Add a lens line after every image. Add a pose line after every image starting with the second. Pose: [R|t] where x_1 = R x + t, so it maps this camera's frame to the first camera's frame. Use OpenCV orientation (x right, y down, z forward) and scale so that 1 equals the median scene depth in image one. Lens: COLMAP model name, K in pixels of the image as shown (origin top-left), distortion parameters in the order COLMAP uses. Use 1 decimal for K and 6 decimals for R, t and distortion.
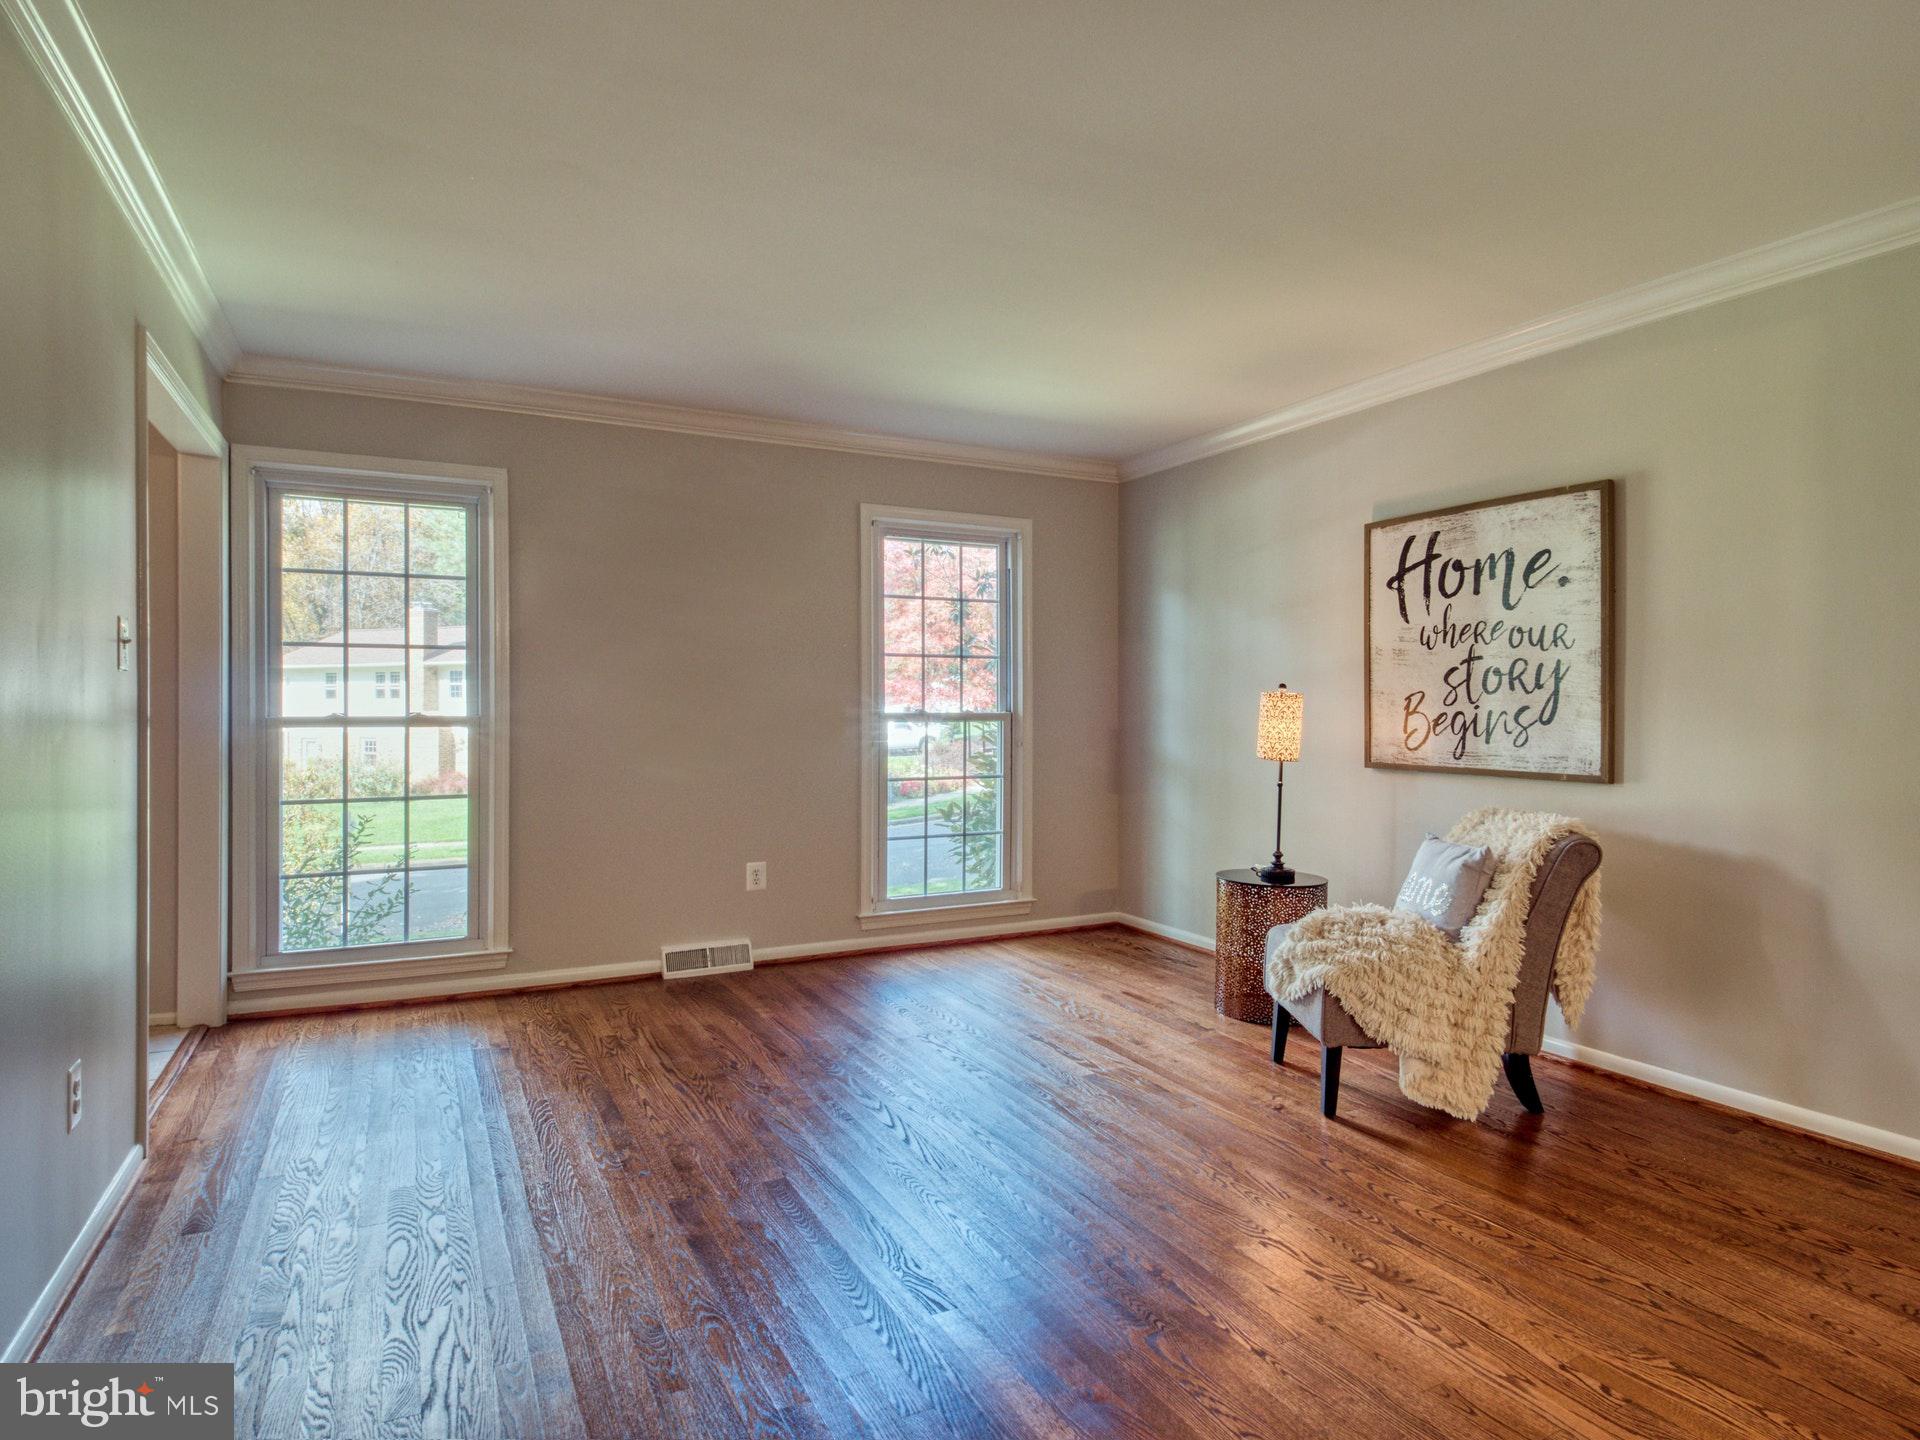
lens RADIAL K [[1080.7, 0, 952.6], [0, 1080.7, 722.7], [0, 0, 1]] dist [0.001094, -0.001196]
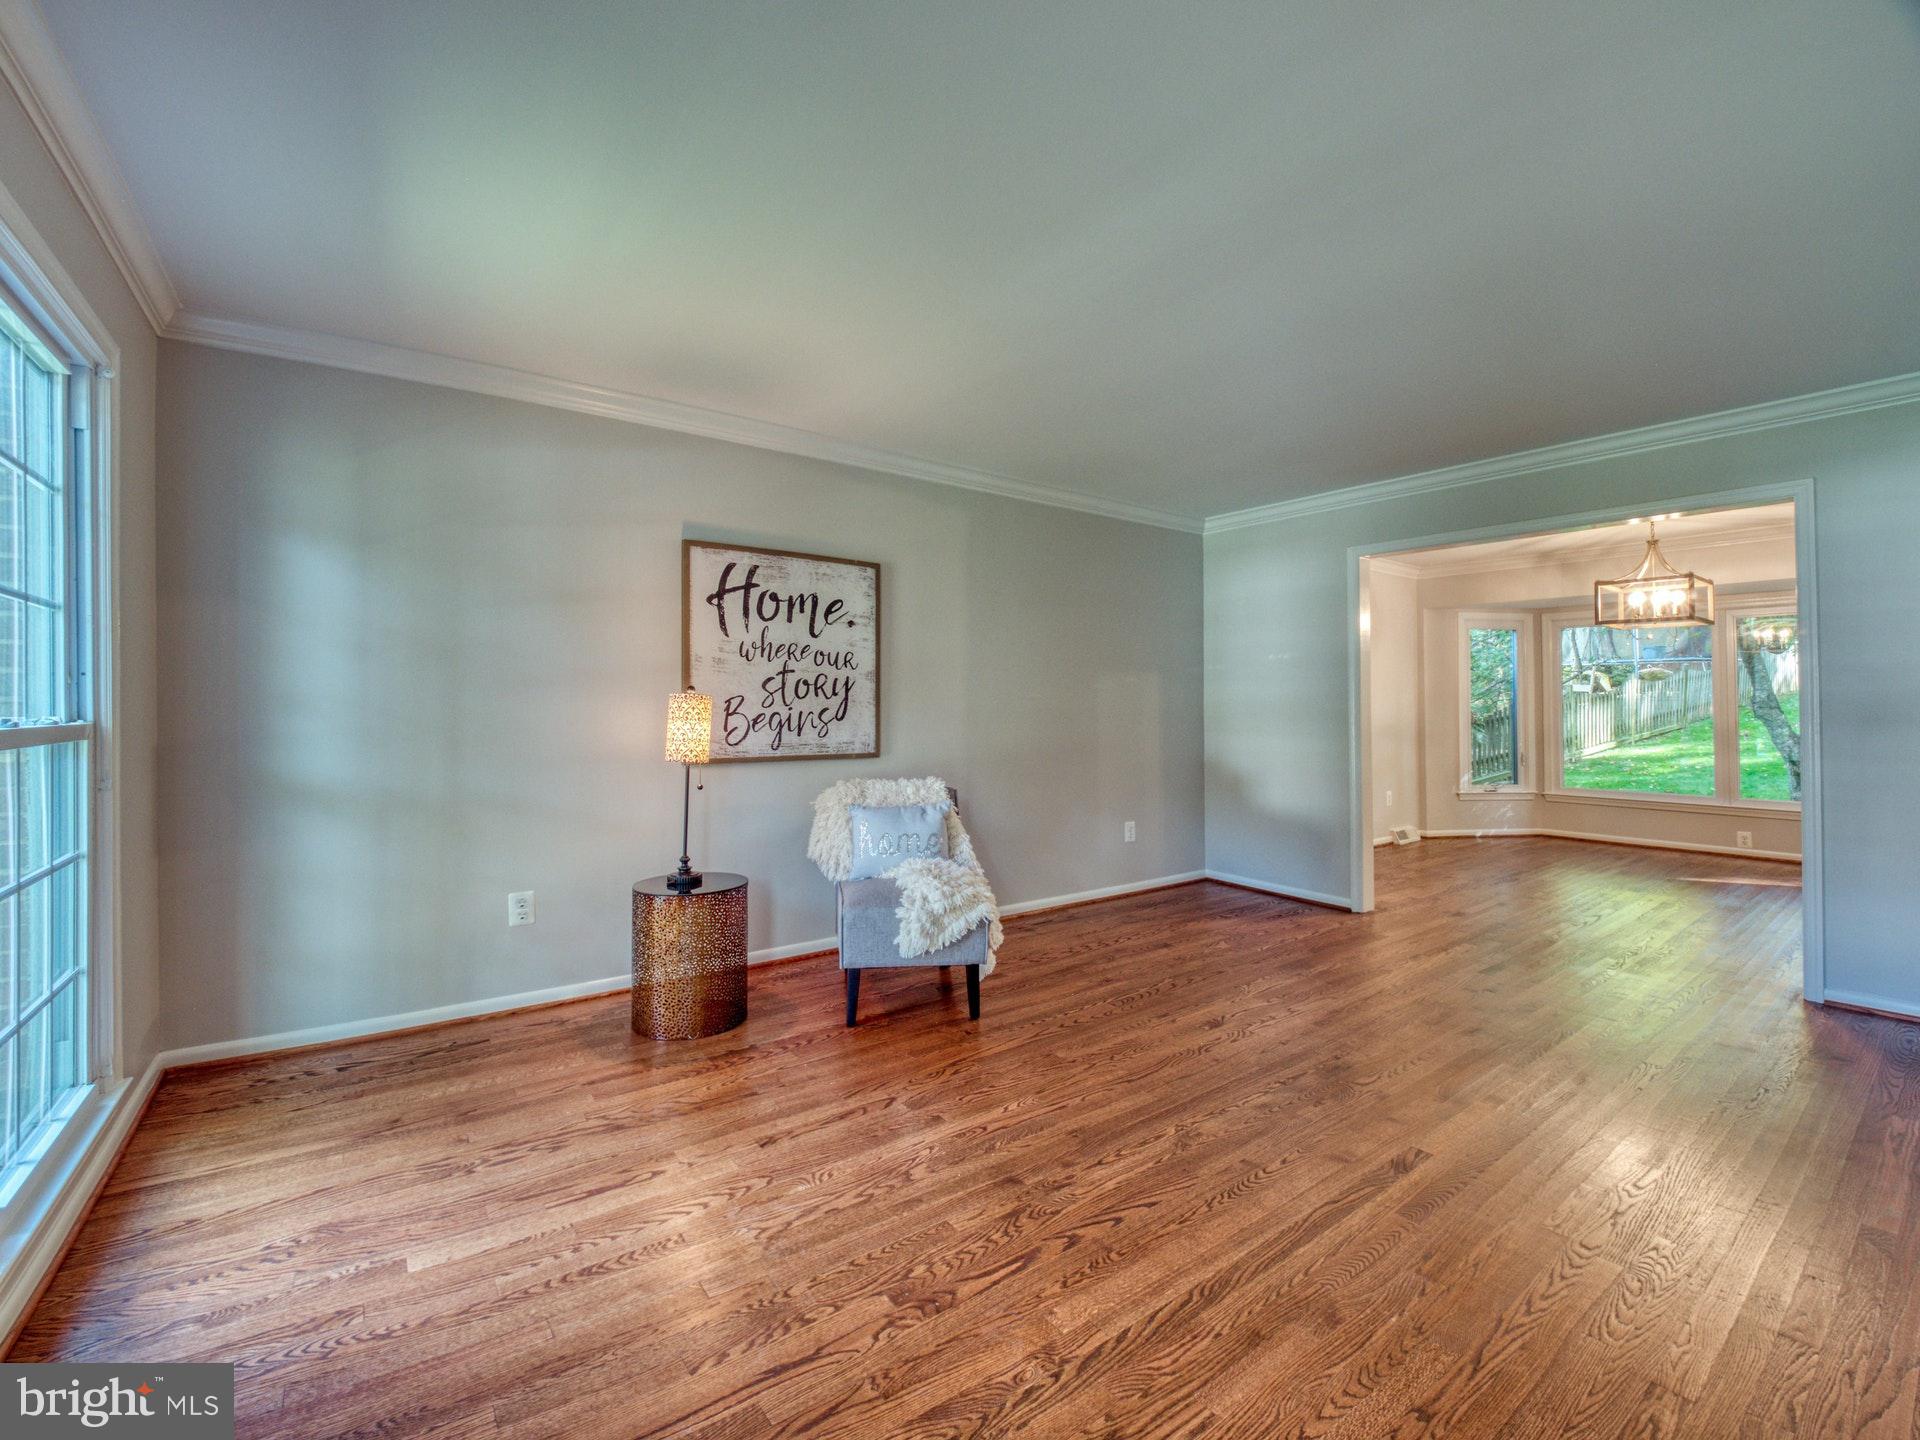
lens RADIAL K [[816.6, 0, 955.7], [0, 816.6, 702.5], [0, 0, 1]] dist [-0.011215, -0.000360]
pose [[-0.145301, -0.000621, 0.989387, -0.514161], [0.009449, 0.999953, 0.002015, -0.021953], [-0.989342, 0.009642, -0.145288, 0.939443]]
